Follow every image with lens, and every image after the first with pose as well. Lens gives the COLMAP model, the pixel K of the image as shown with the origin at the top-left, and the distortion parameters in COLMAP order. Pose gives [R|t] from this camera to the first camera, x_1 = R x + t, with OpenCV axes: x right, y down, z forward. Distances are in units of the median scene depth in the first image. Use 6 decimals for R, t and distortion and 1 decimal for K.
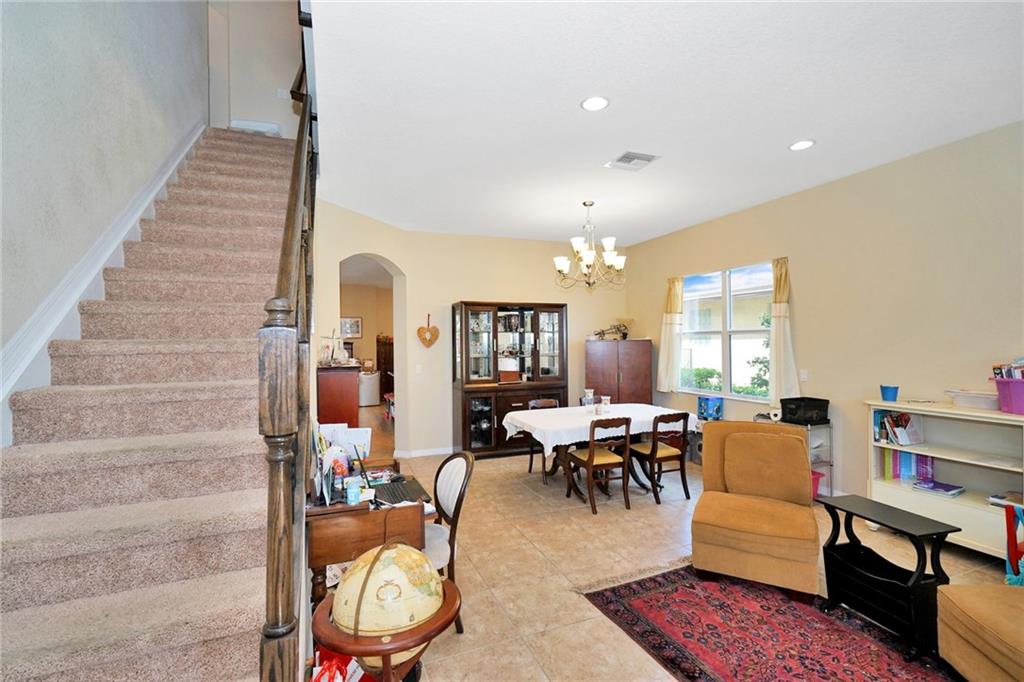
lens RADIAL K [[460.9, 0, 512.0], [0, 460.9, 341.0], [0, 0, 1]] dist [0.000000, 0.000651]
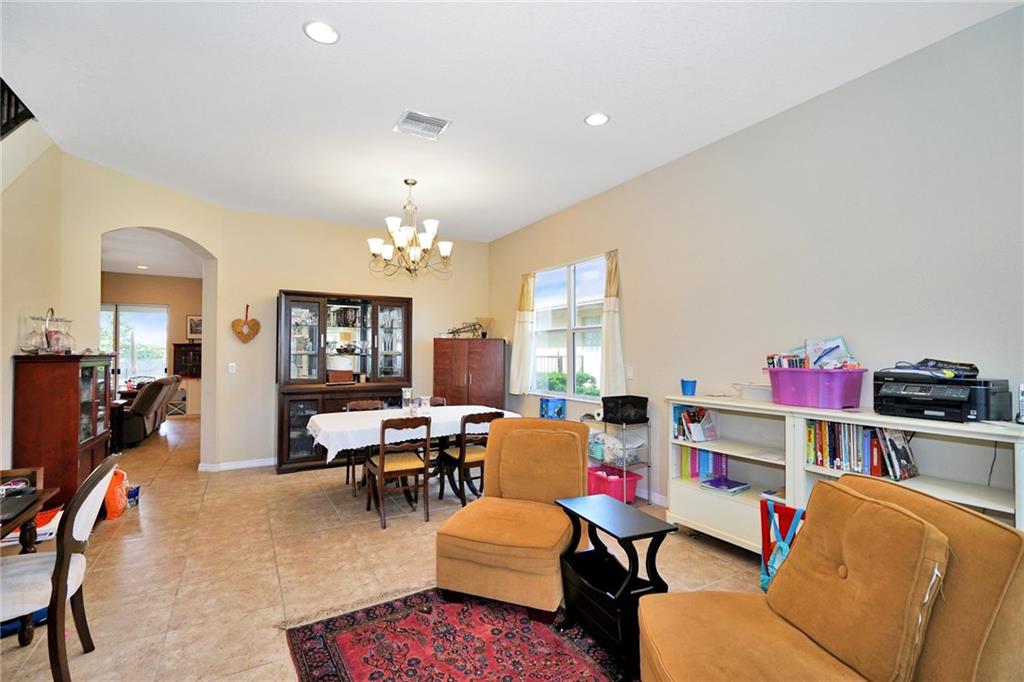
lens RADIAL K [[471.3, 0, 506.1], [0, 471.3, 342.1], [0, 0, 1]] dist [-0.000854, 0.001362]
pose [[0.989392, 0.014839, 0.144508, 0.273473], [-0.011842, 0.999697, -0.021580, 0.040601], [-0.144784, 0.019639, 0.989268, 0.081235]]
